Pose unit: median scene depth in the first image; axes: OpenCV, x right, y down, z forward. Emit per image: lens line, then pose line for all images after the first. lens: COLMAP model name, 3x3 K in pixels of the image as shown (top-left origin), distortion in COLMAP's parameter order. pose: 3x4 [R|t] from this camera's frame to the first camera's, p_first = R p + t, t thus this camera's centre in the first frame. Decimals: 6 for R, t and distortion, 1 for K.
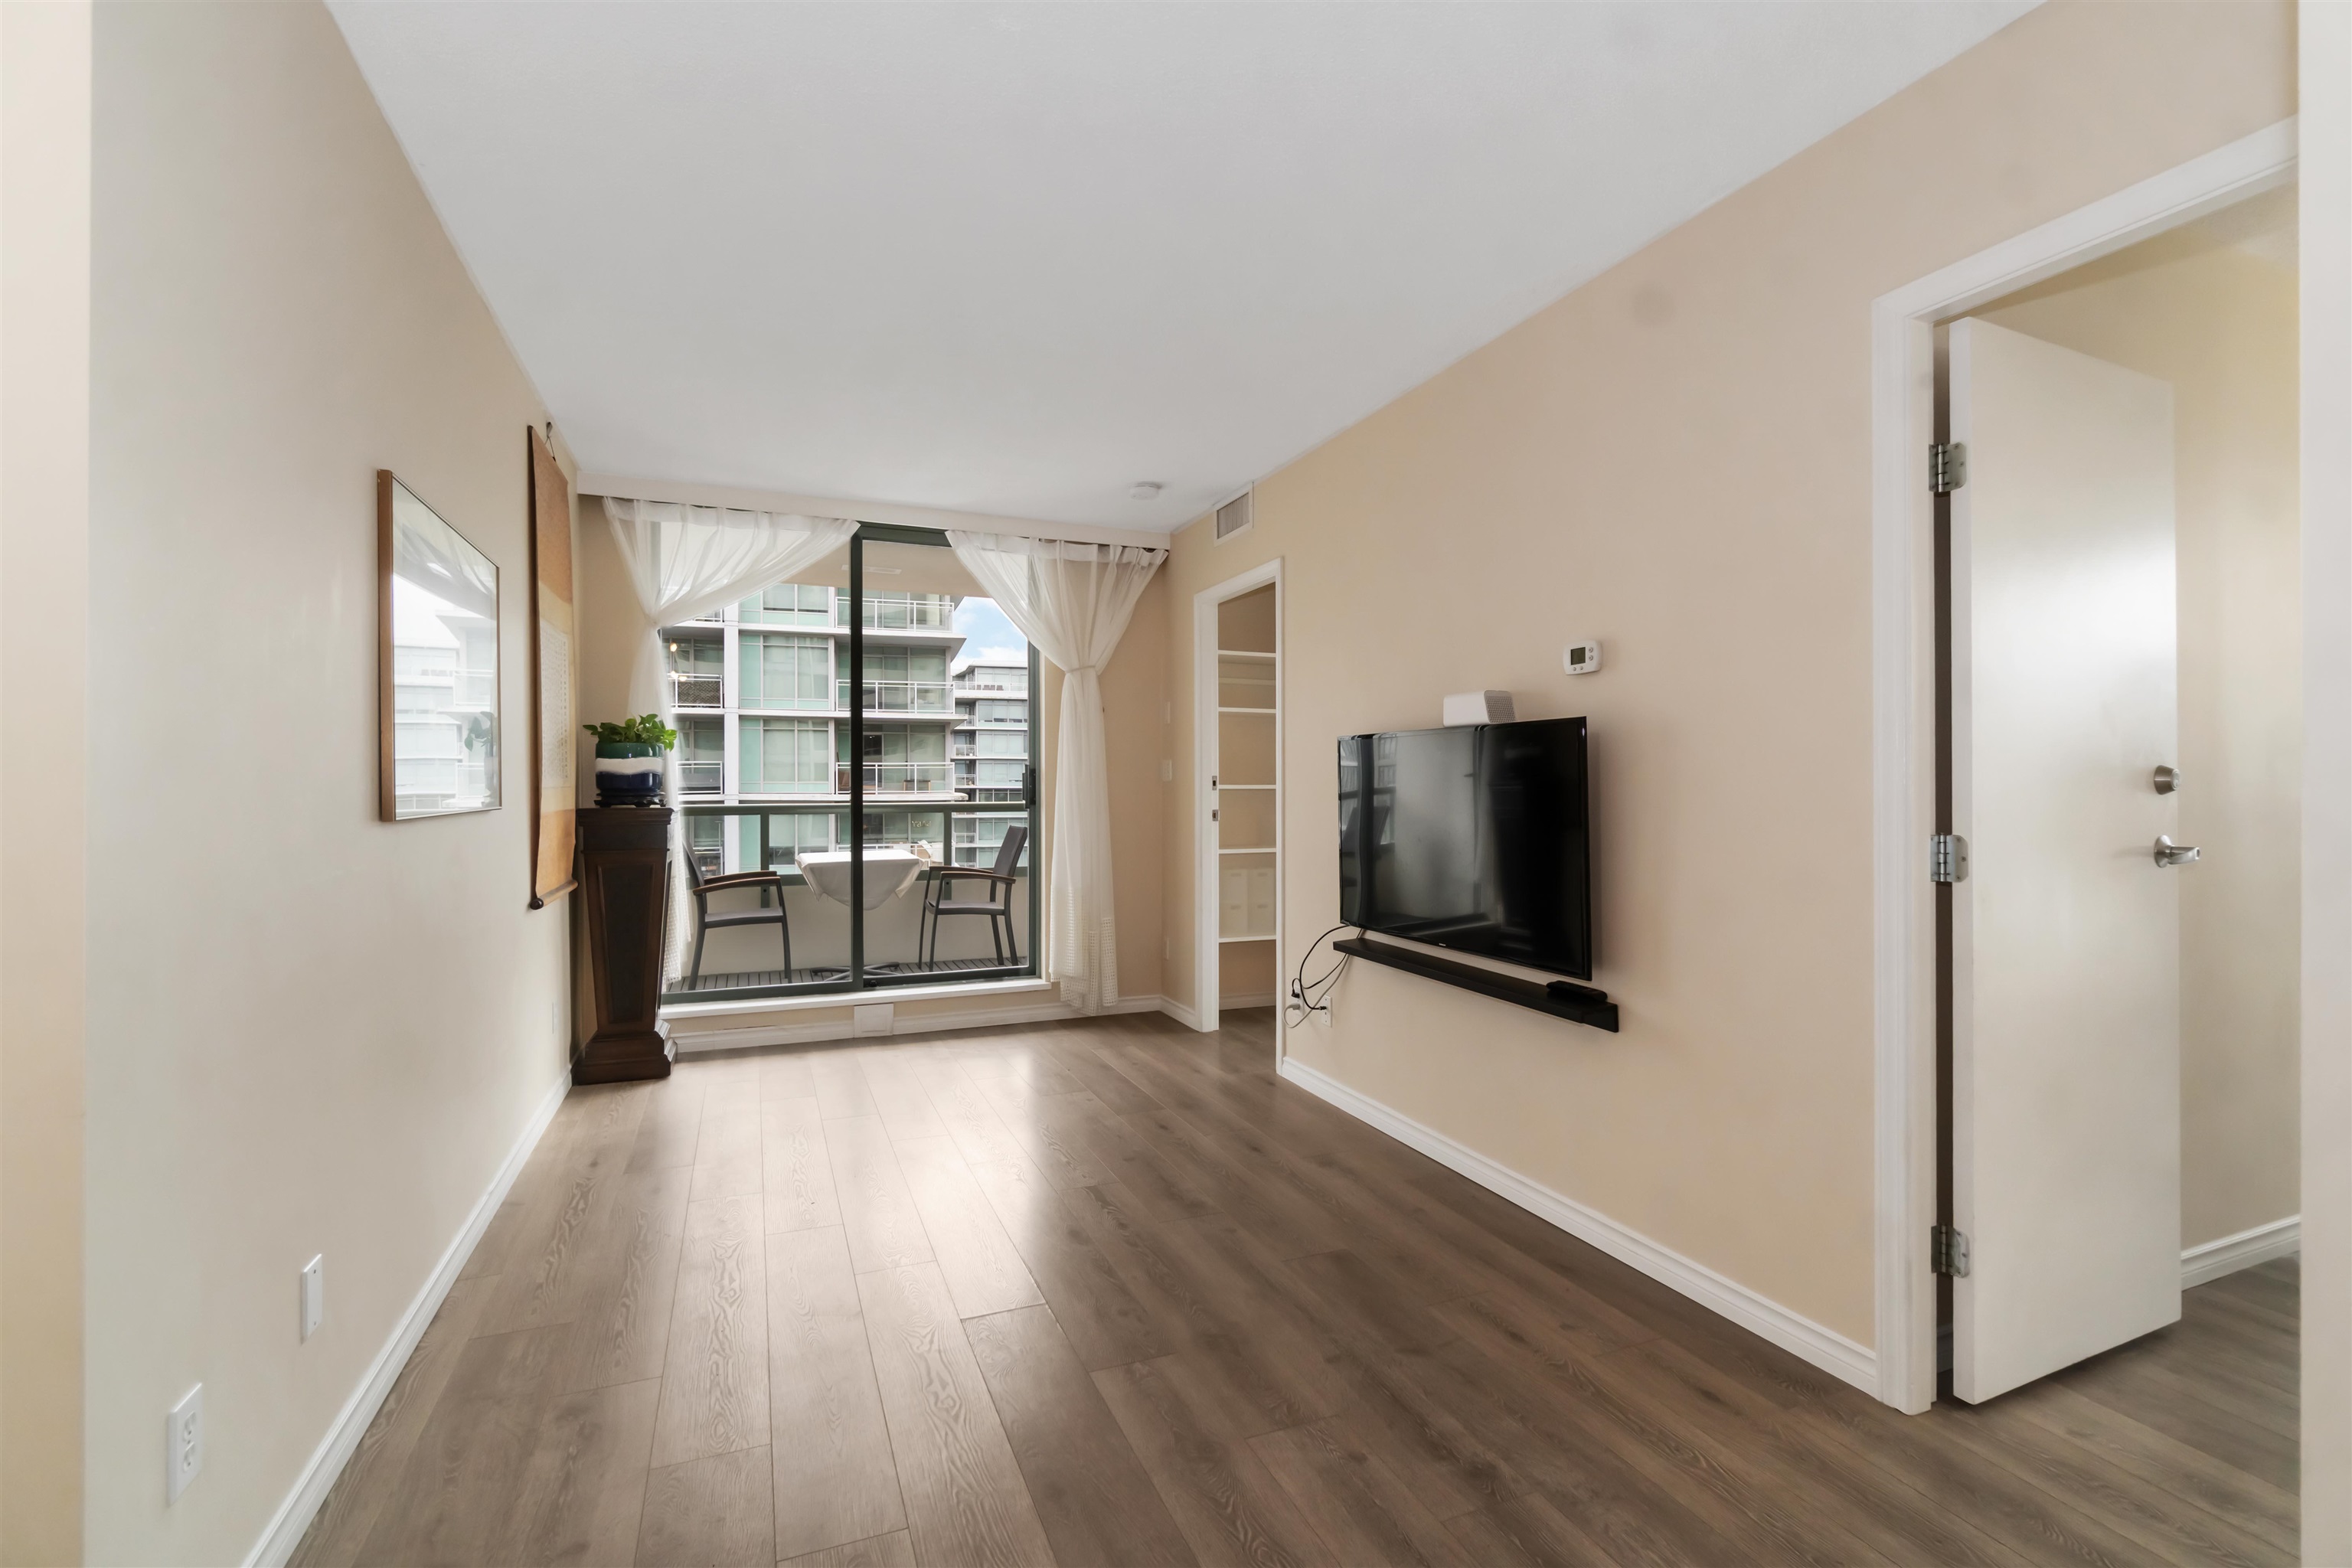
lens RADIAL K [[1018.3, 0, 1168.8], [0, 1018.3, 784.5], [0, 0, 1]] dist [-0.000220, -0.000067]
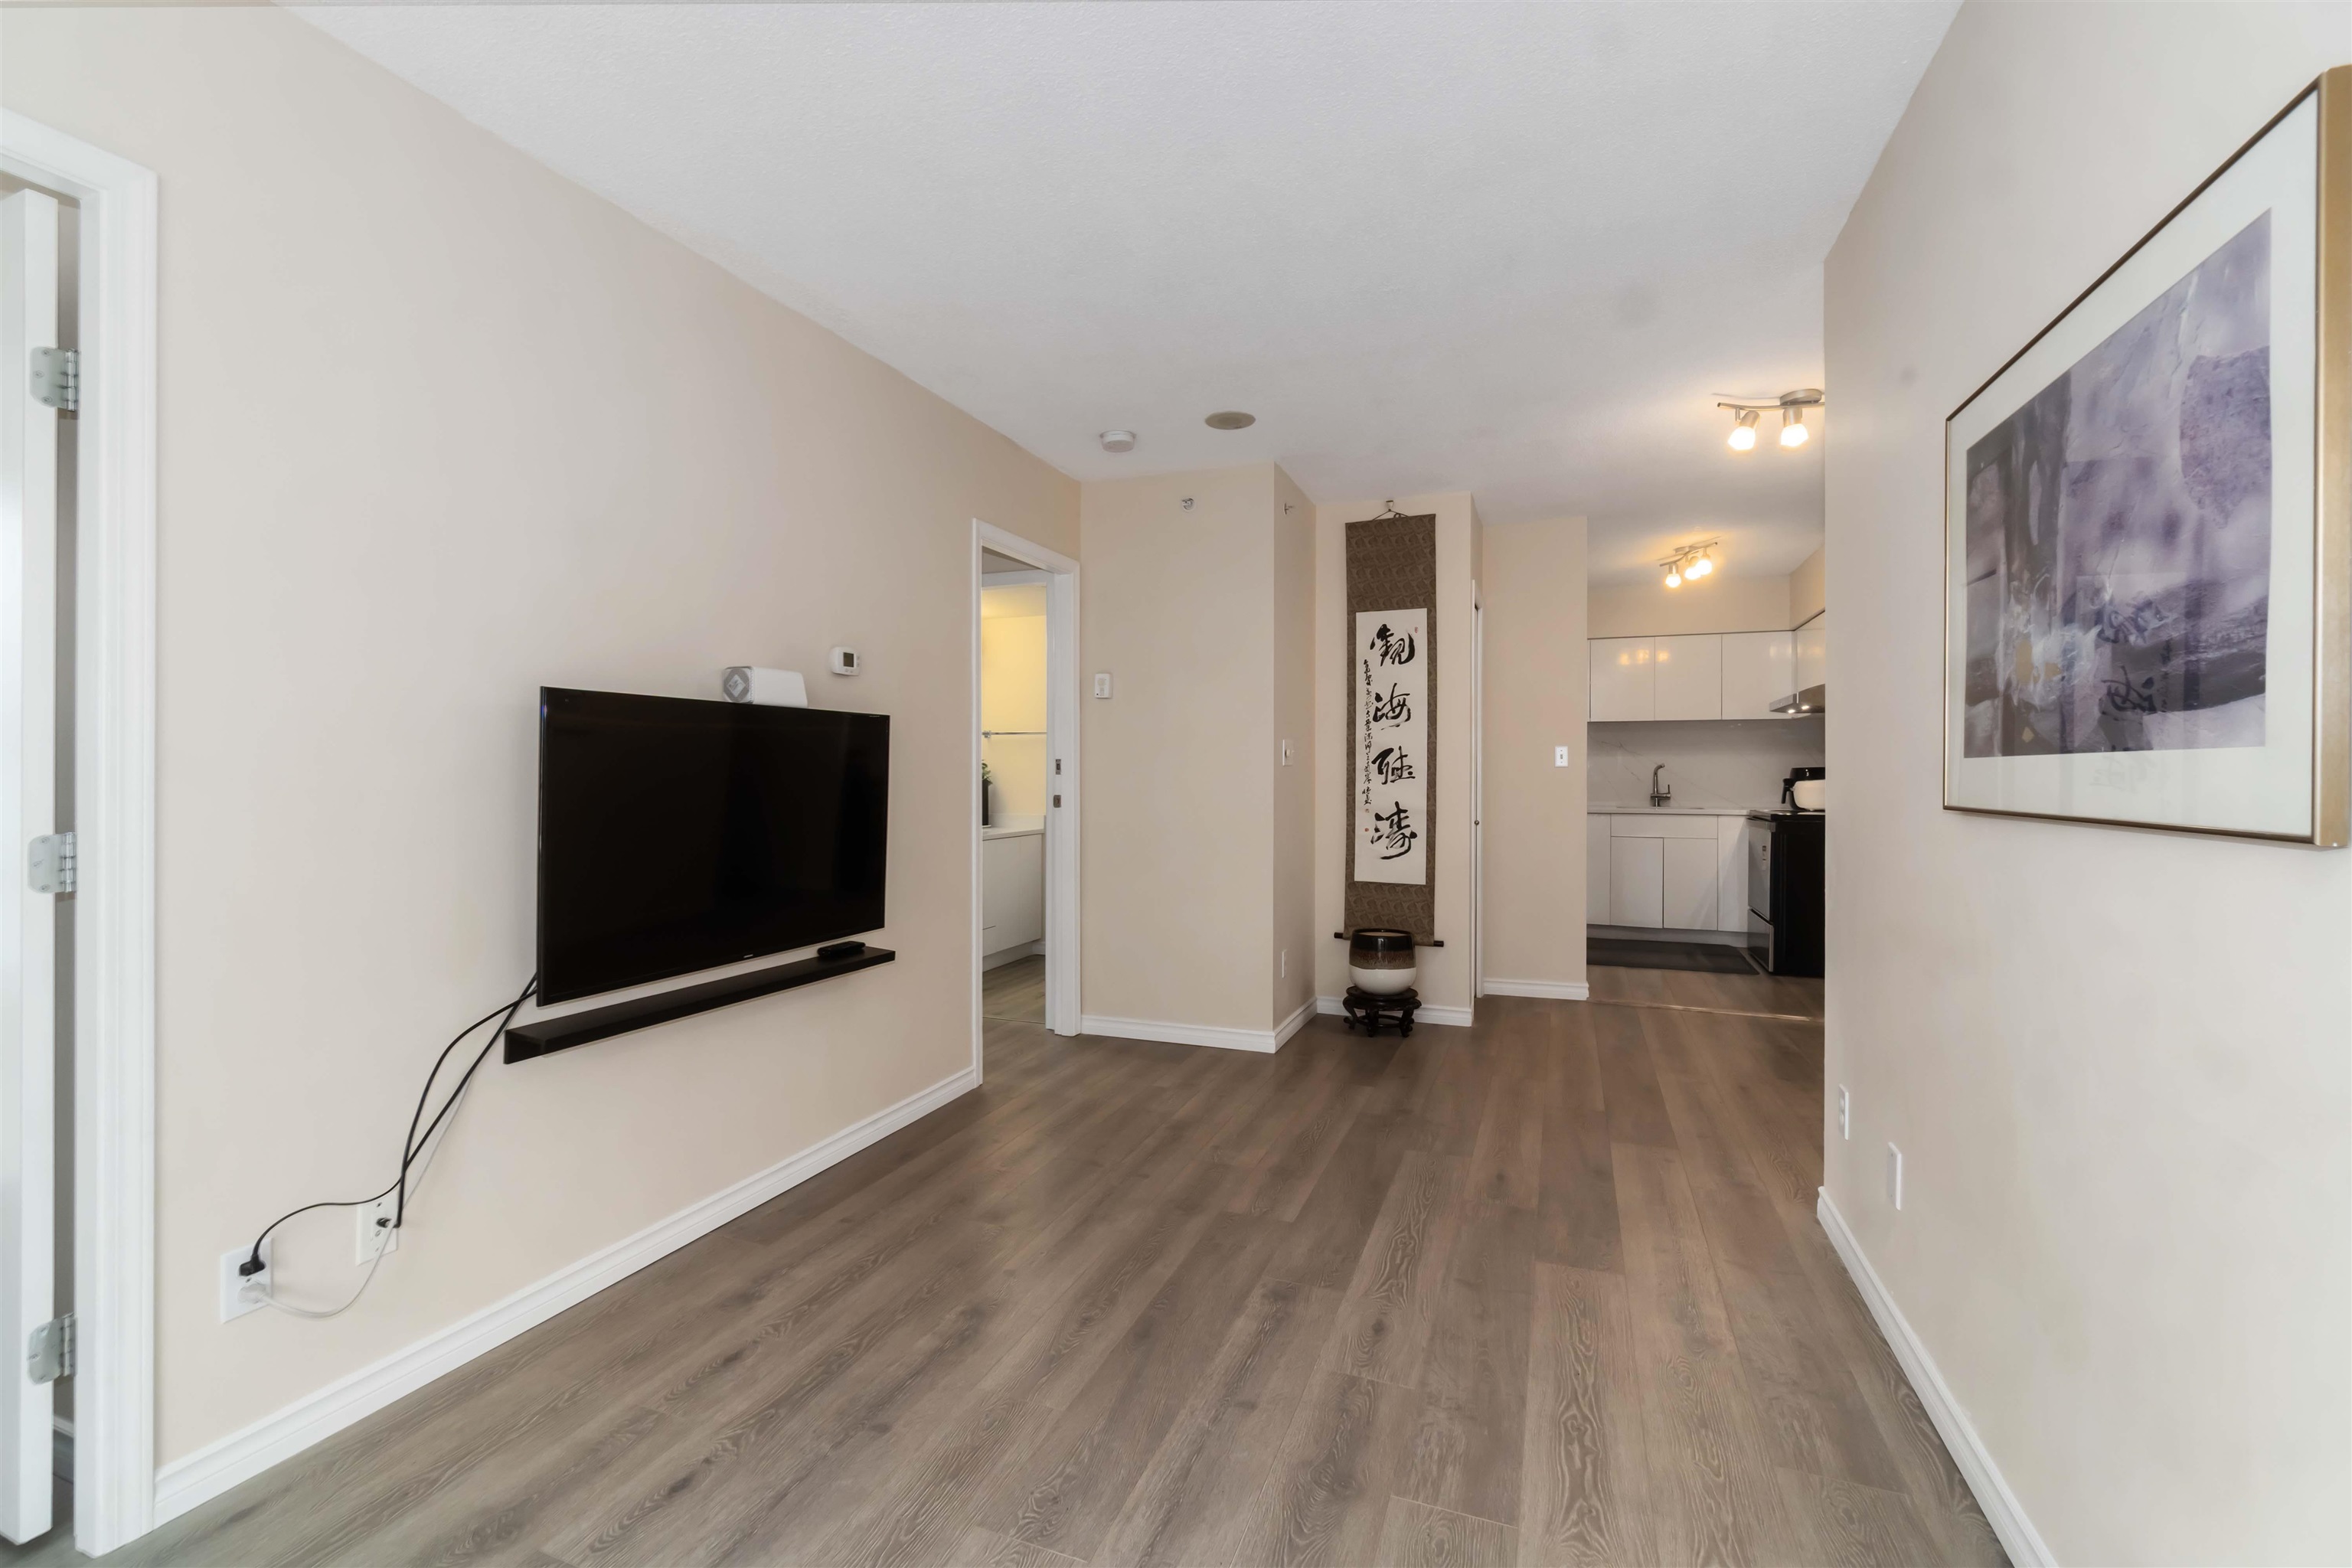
lens RADIAL K [[1021.6, 0, 1159.8], [0, 1021.6, 768.6], [0, 0, 1]] dist [-0.002782, 0.003282]
pose [[-0.719096, 0.000652, 0.694911, -0.346161], [-0.001354, 0.999996, -0.002339, 0.001119], [-0.694910, -0.002622, -0.719092, 0.825990]]
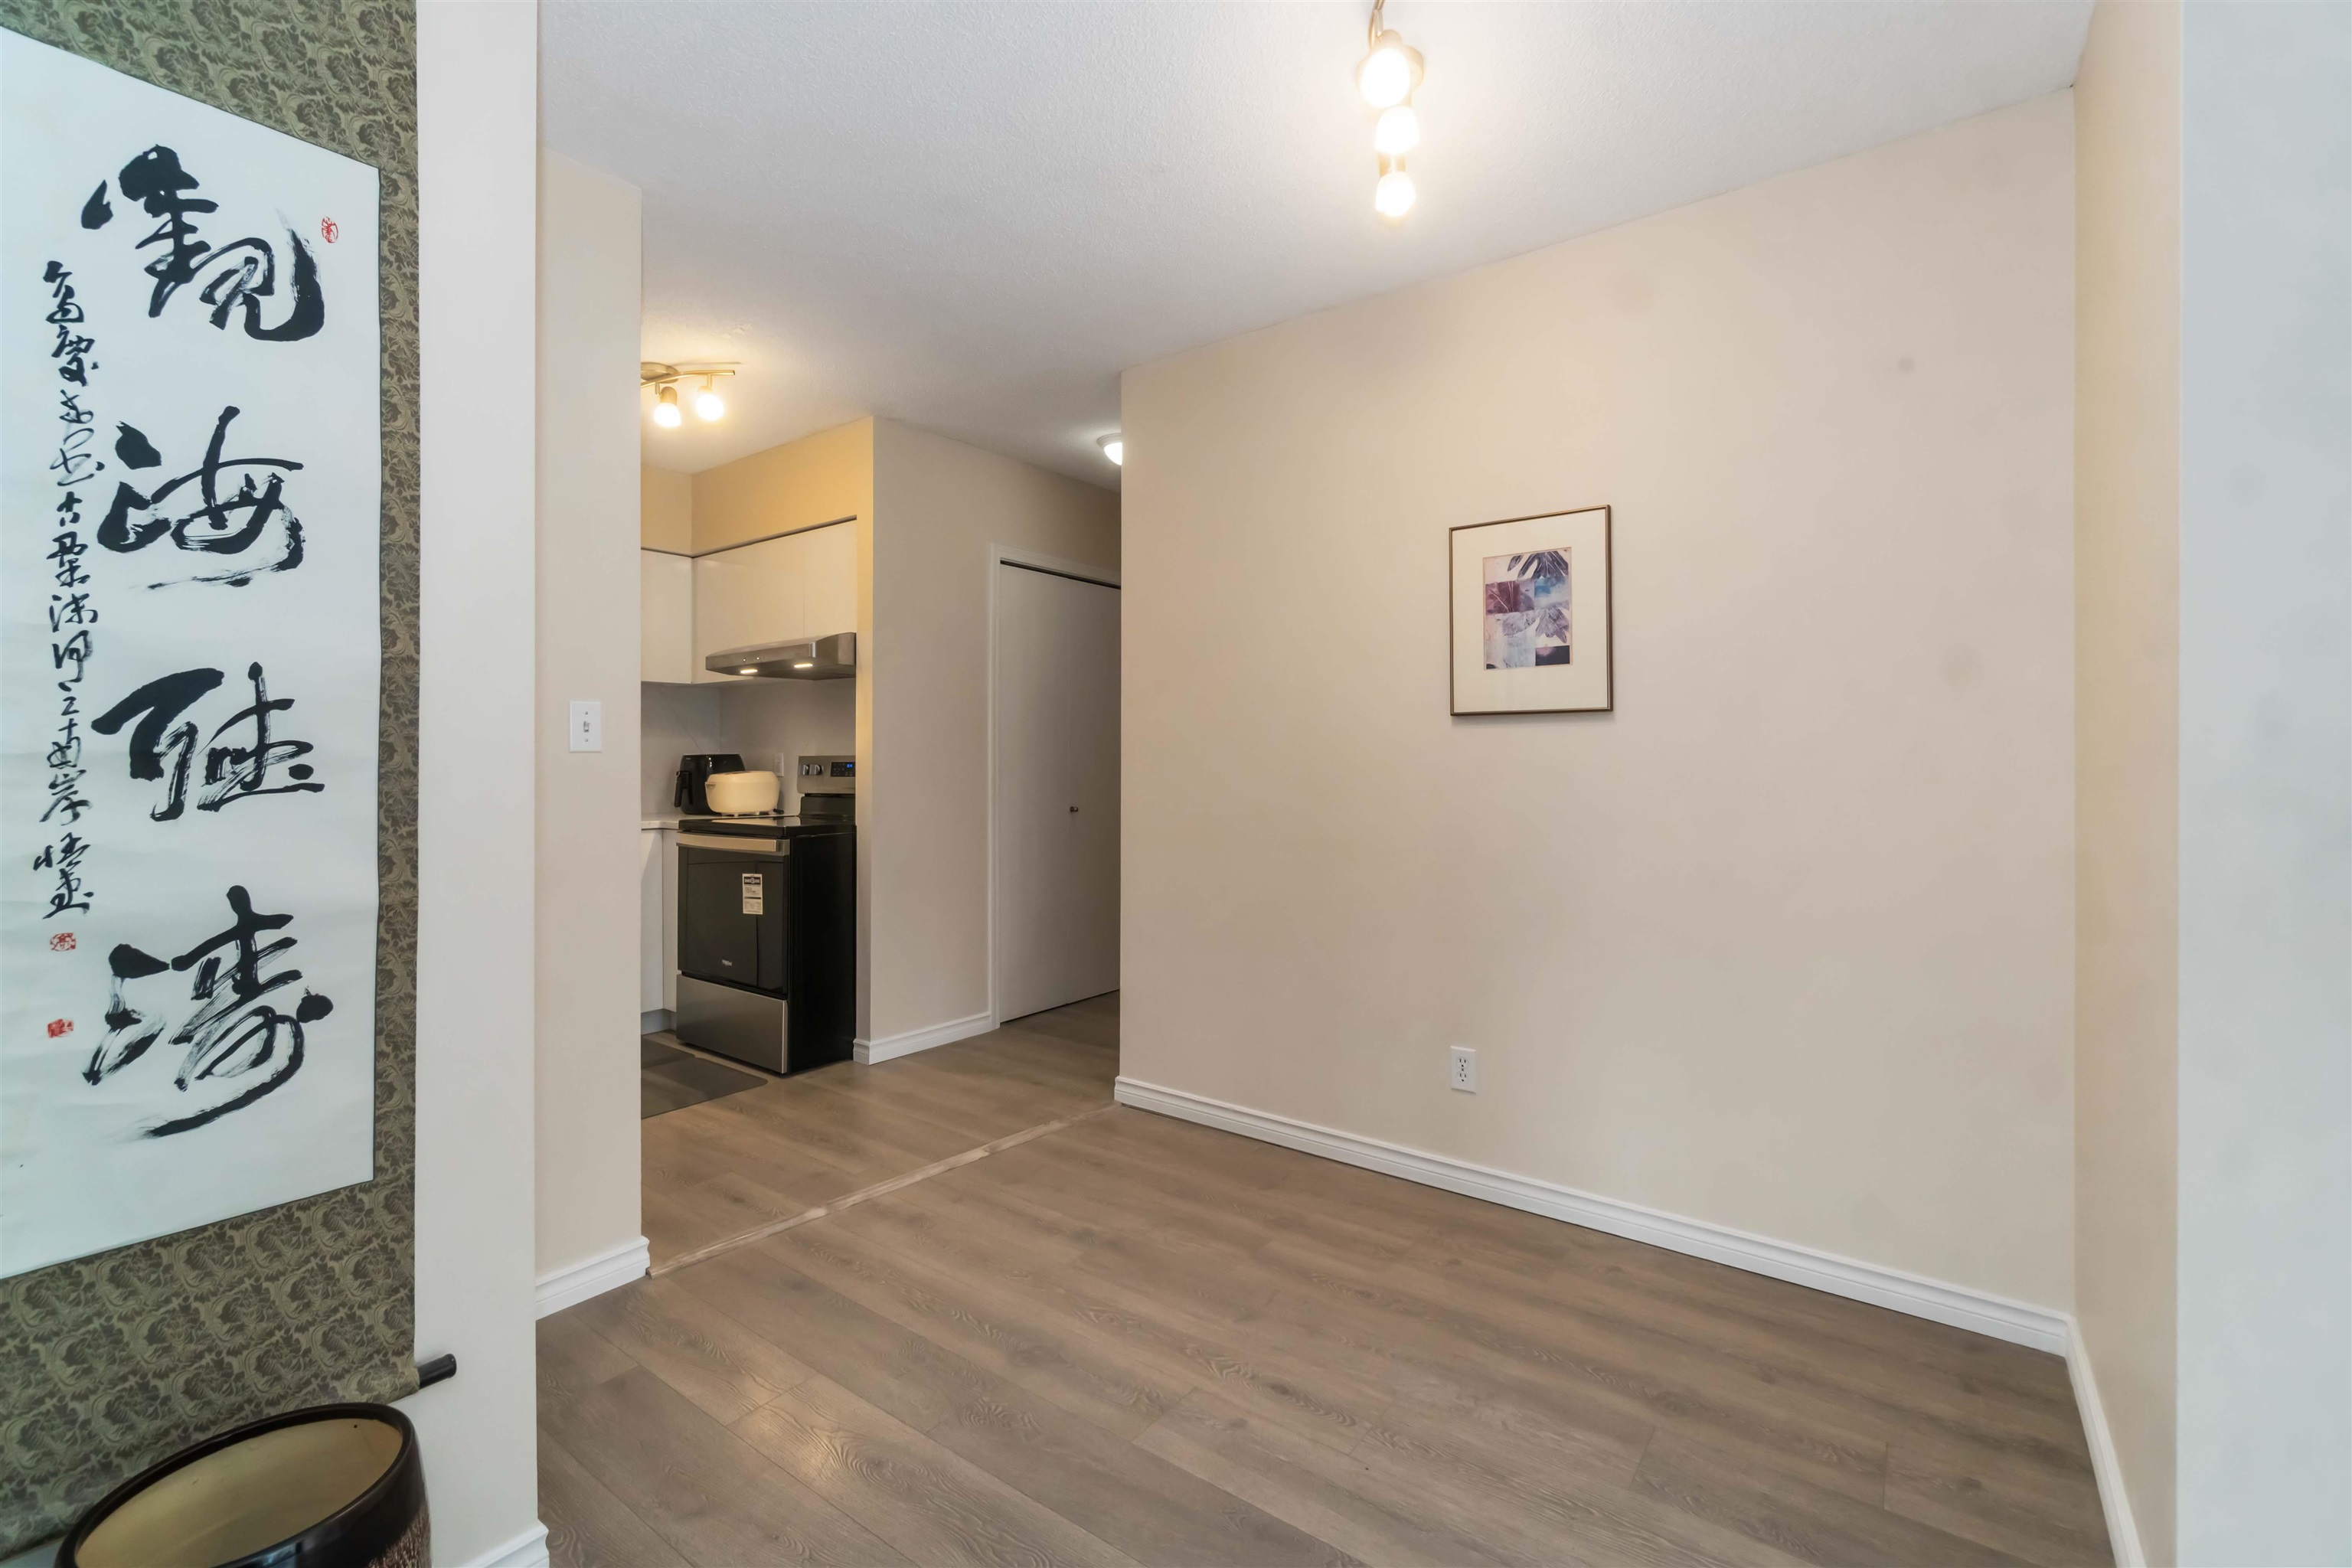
lens RADIAL K [[1018.9, 0, 1143.9], [0, 1018.9, 756.7], [0, 0, 1]] dist [-0.000731, -0.000554]
pose [[-0.864681, -0.000142, -0.502321, 0.094122], [0.000990, 0.999998, -0.001987, -0.000017], [0.502320, -0.002216, -0.864679, 0.295793]]
